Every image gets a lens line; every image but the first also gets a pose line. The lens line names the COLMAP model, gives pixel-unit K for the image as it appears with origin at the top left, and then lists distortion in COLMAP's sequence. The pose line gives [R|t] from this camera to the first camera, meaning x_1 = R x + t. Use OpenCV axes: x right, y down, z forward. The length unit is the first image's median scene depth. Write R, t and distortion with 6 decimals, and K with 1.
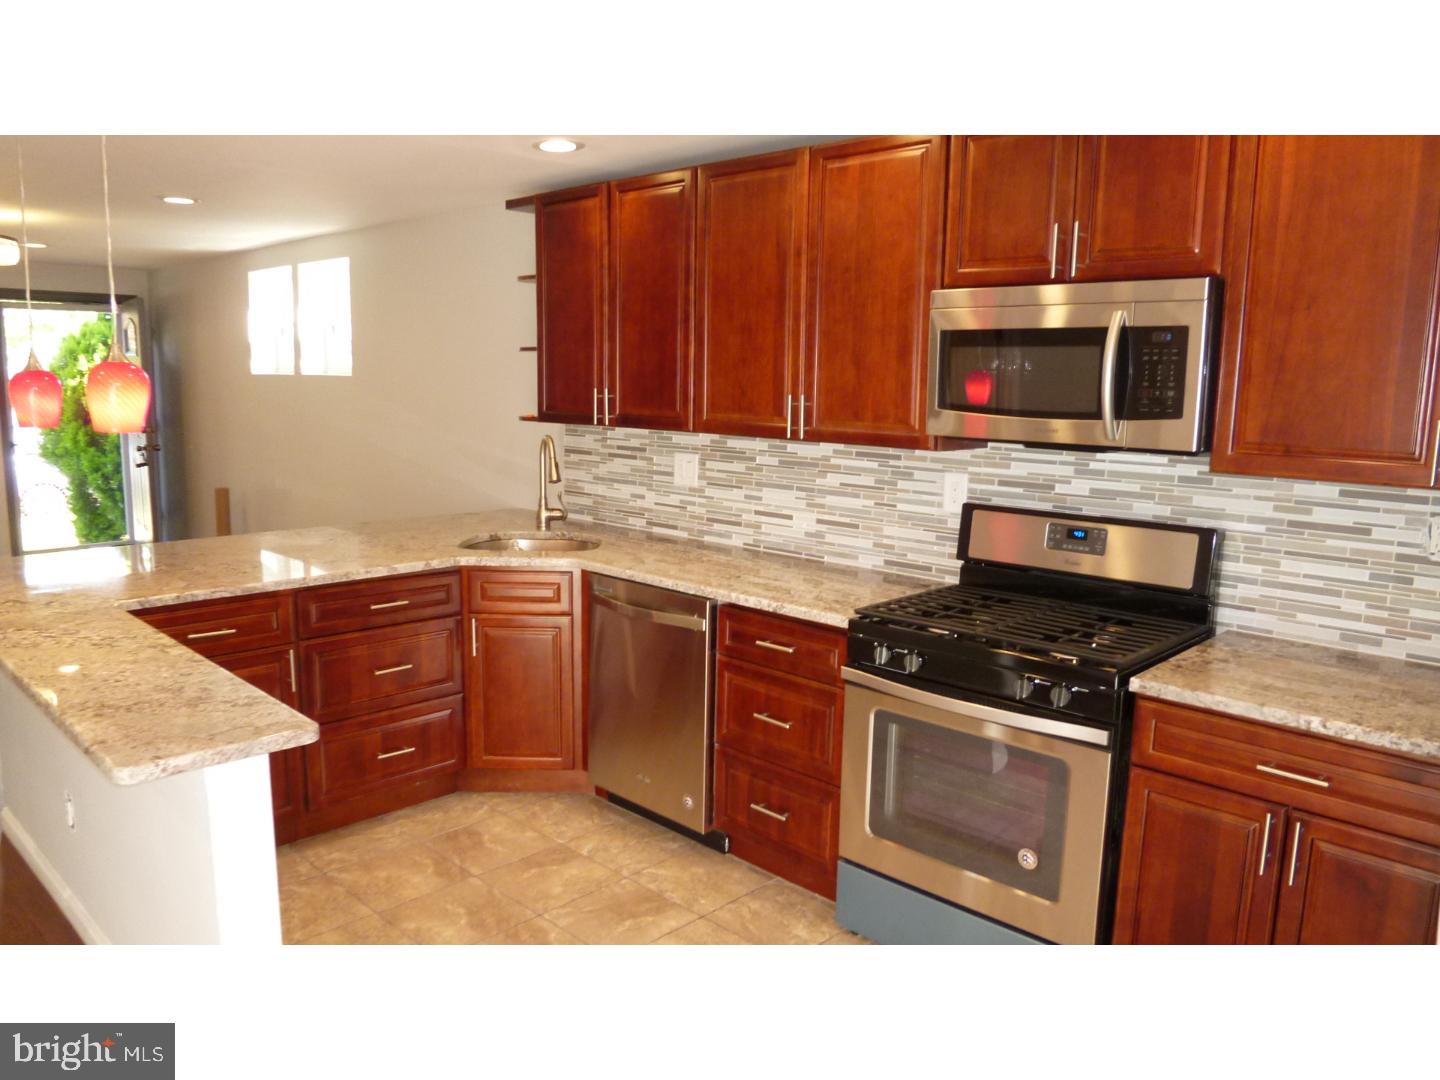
lens RADIAL K [[1040.6, 0, 716.7], [0, 1040.6, 539.3], [0, 0, 1]] dist [-0.056951, 0.021231]
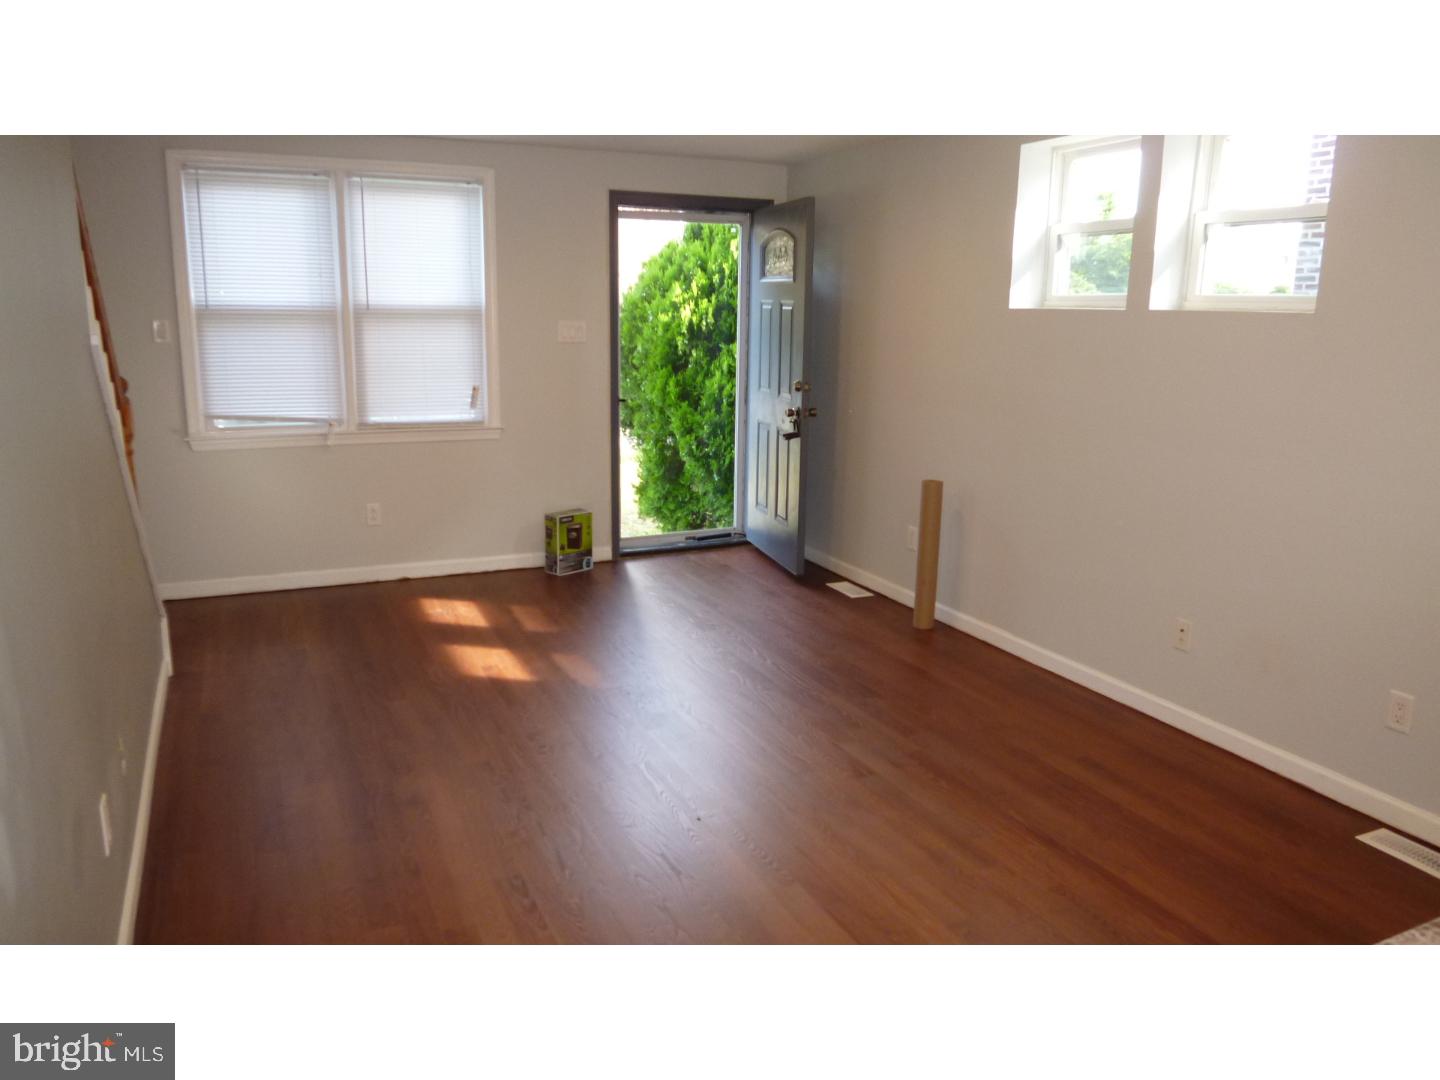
lens RADIAL K [[1040.6, 0, 716.5], [0, 1040.6, 537.8], [0, 0, 1]] dist [-0.056951, 0.021231]
pose [[0.931388, 0.076908, -0.355812, -0.813756], [-0.057264, 0.996213, 0.065432, -0.108427], [0.359496, -0.040568, 0.932264, 0.713337]]
